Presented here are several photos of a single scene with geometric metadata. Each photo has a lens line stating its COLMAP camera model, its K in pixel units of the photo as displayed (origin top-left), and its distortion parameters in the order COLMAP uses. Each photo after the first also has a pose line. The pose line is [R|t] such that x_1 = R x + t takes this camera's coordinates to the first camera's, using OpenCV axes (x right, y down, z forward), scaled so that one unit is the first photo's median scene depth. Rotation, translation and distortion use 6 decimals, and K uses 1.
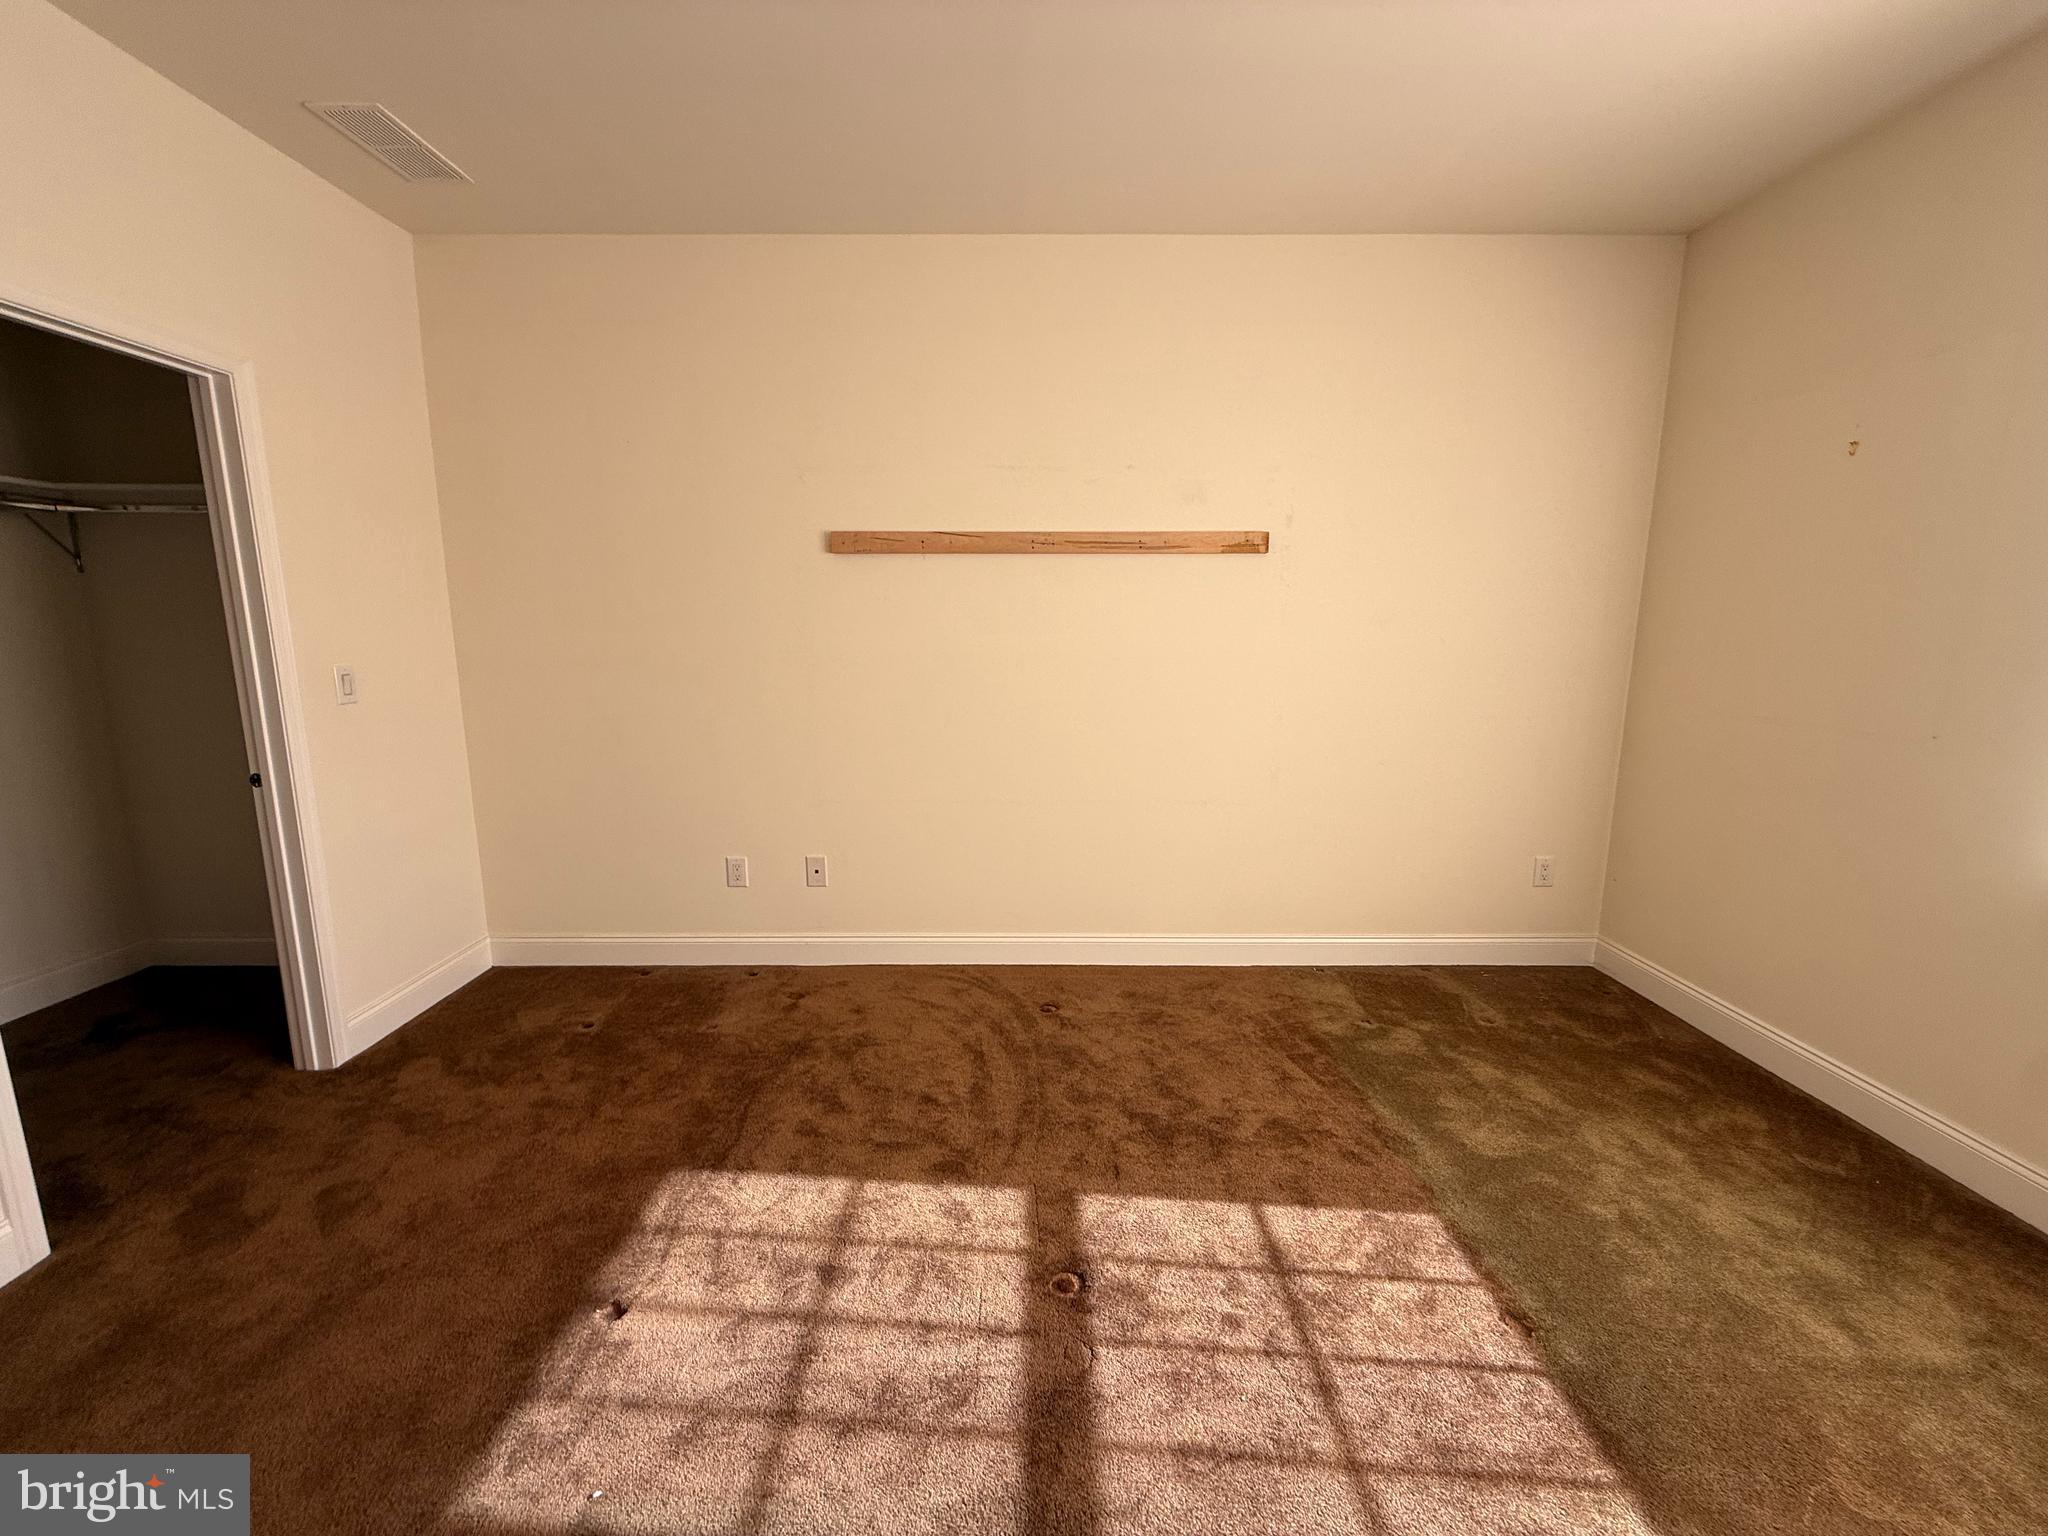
lens RADIAL K [[819.9, 0, 1013.6], [0, 819.9, 772.1], [0, 0, 1]] dist [-0.000653, 0.000069]
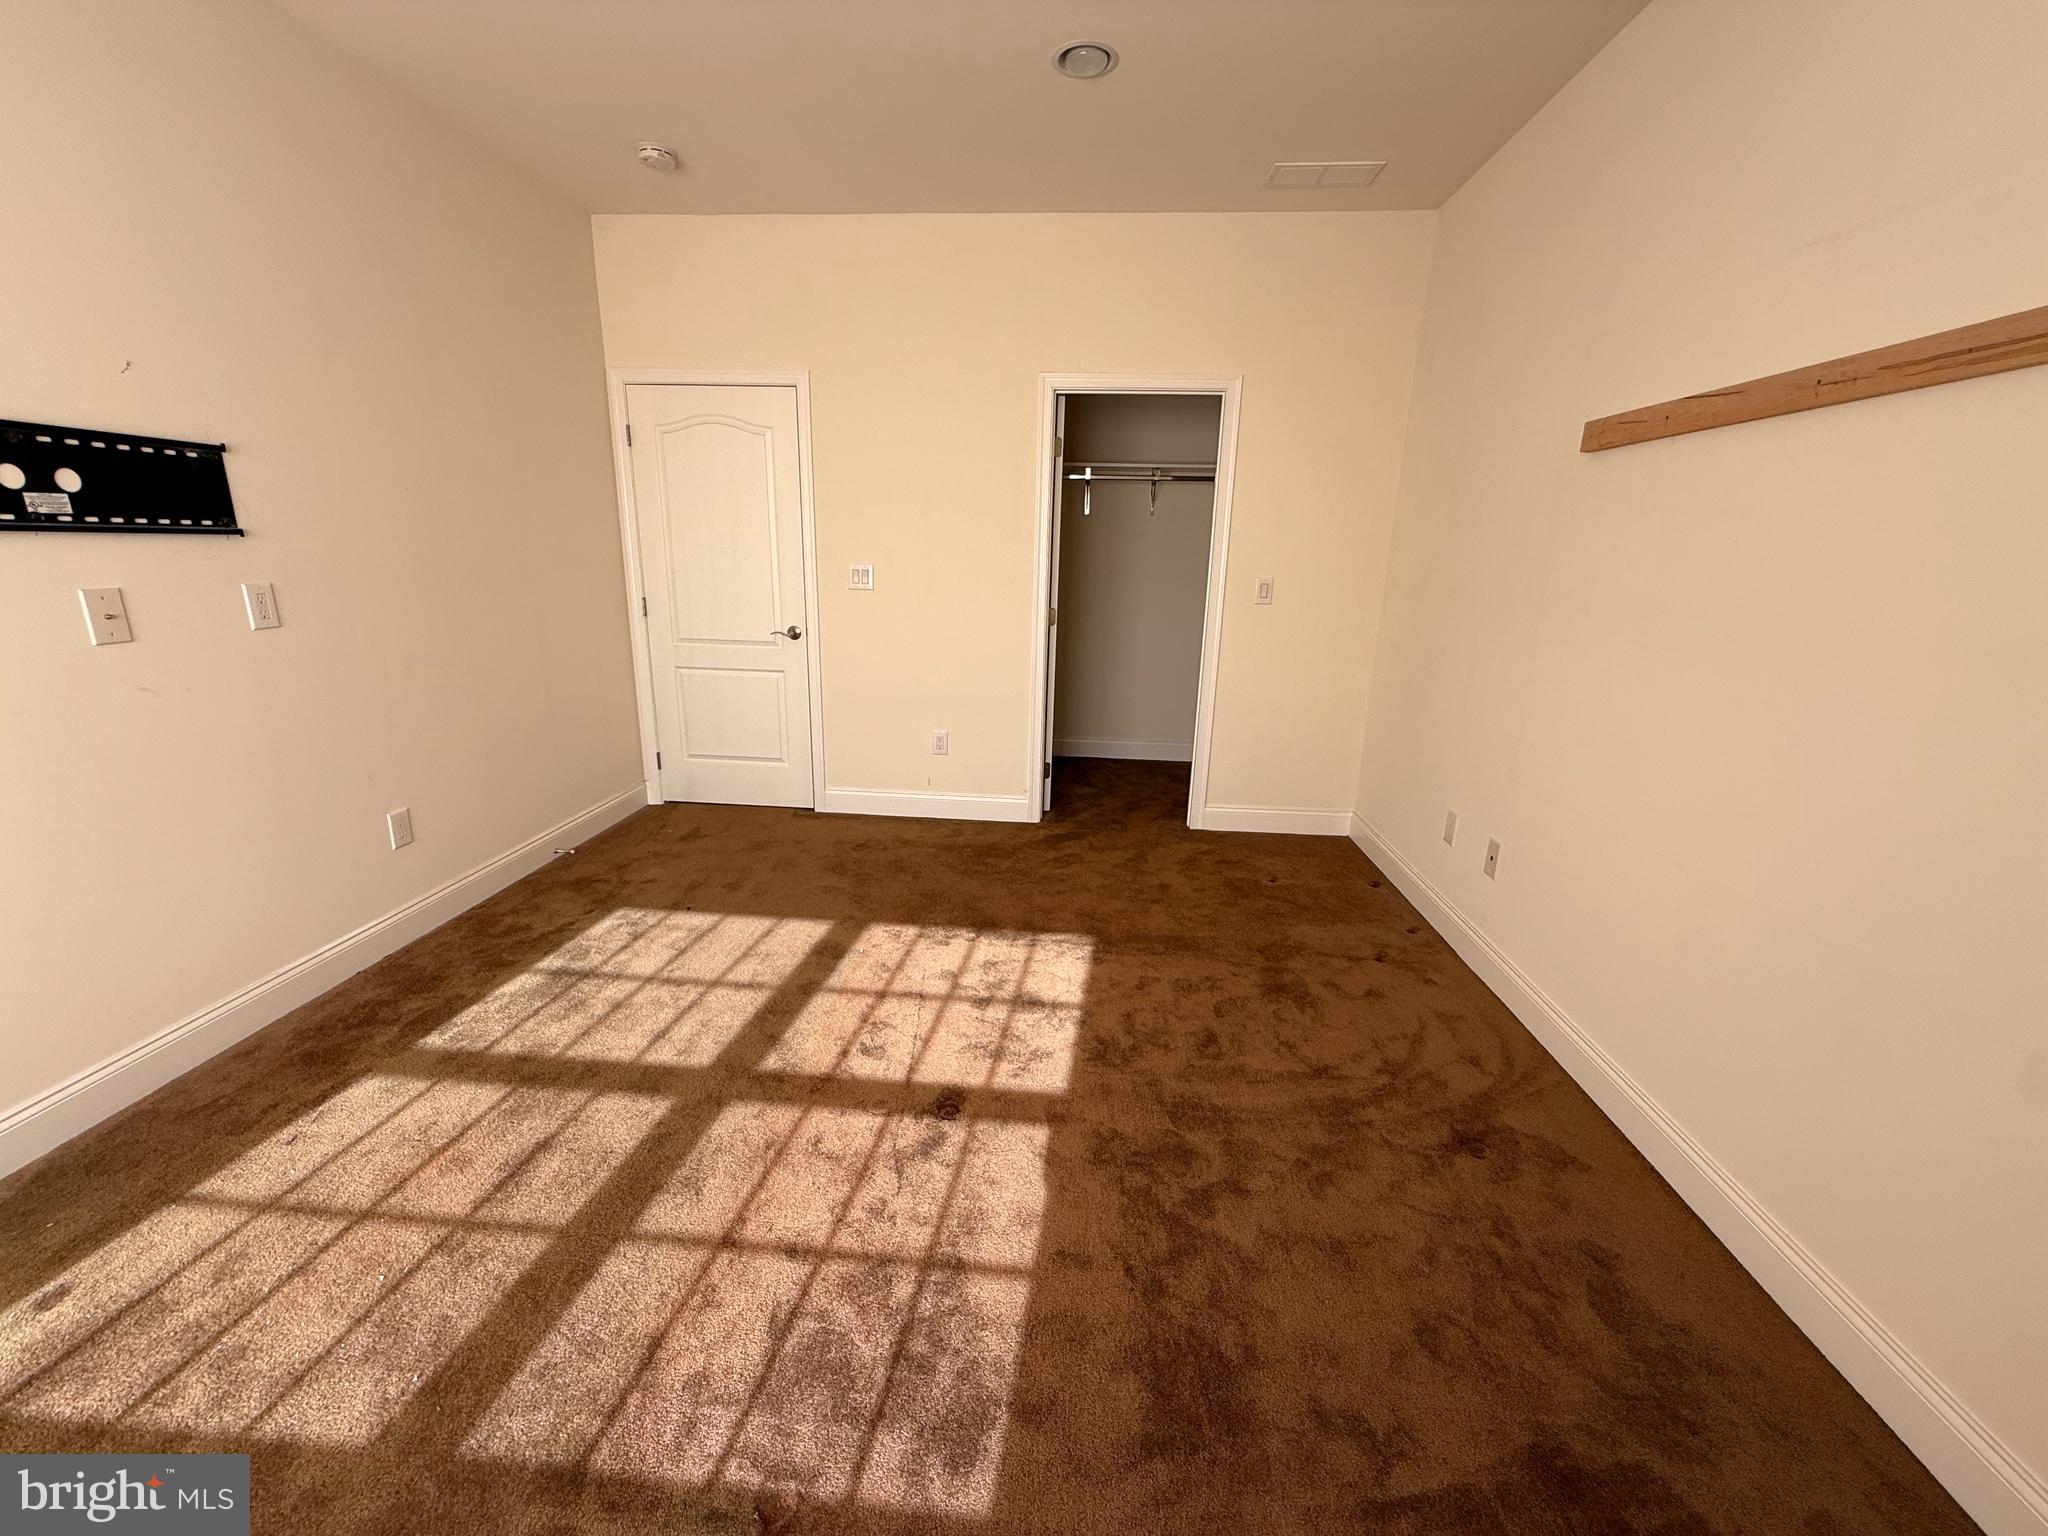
lens RADIAL K [[819.9, 0, 1022.7], [0, 819.9, 771.2], [0, 0, 1]] dist [-0.000653, 0.000069]
pose [[-0.084436, 0.256242, -0.962918, 0.936706], [-0.189923, 0.944514, 0.267998, -0.149683], [0.978161, 0.205509, -0.031084, 0.912672]]
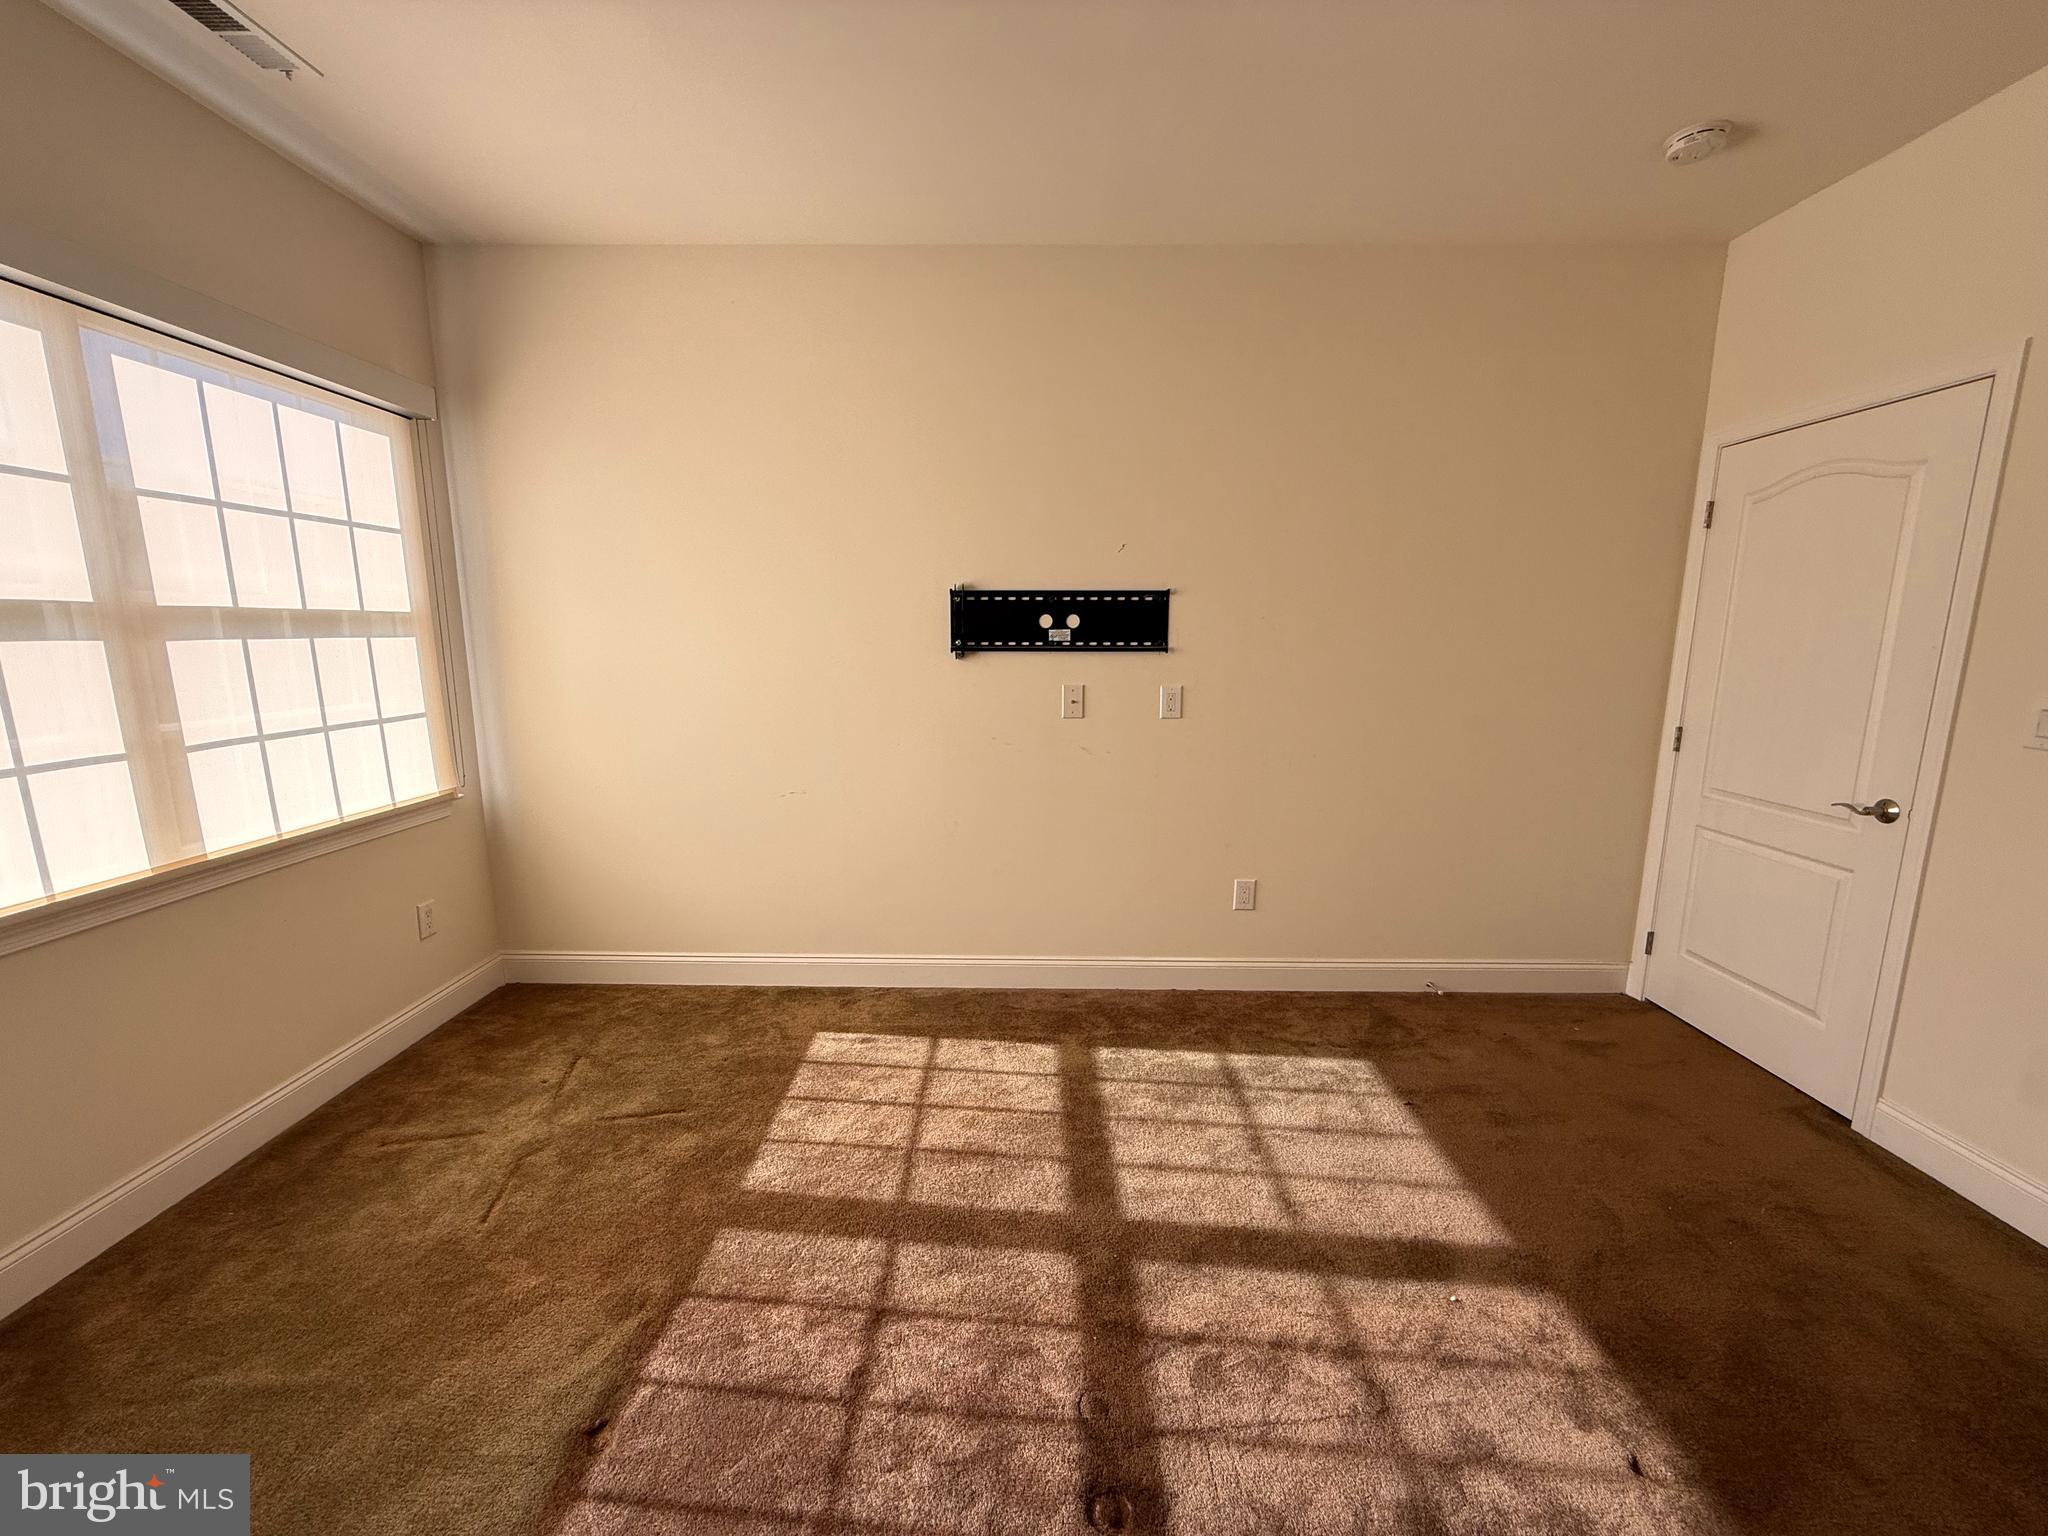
lens RADIAL K [[819.9, 0, 1025.4], [0, 819.9, 772.3], [0, 0, 1]] dist [-0.000653, 0.000069]
pose [[-0.999799, -0.009972, 0.017395, 0.119283], [-0.003679, 0.944064, 0.329740, -0.247909], [-0.019711, 0.329610, -0.943911, 1.318949]]
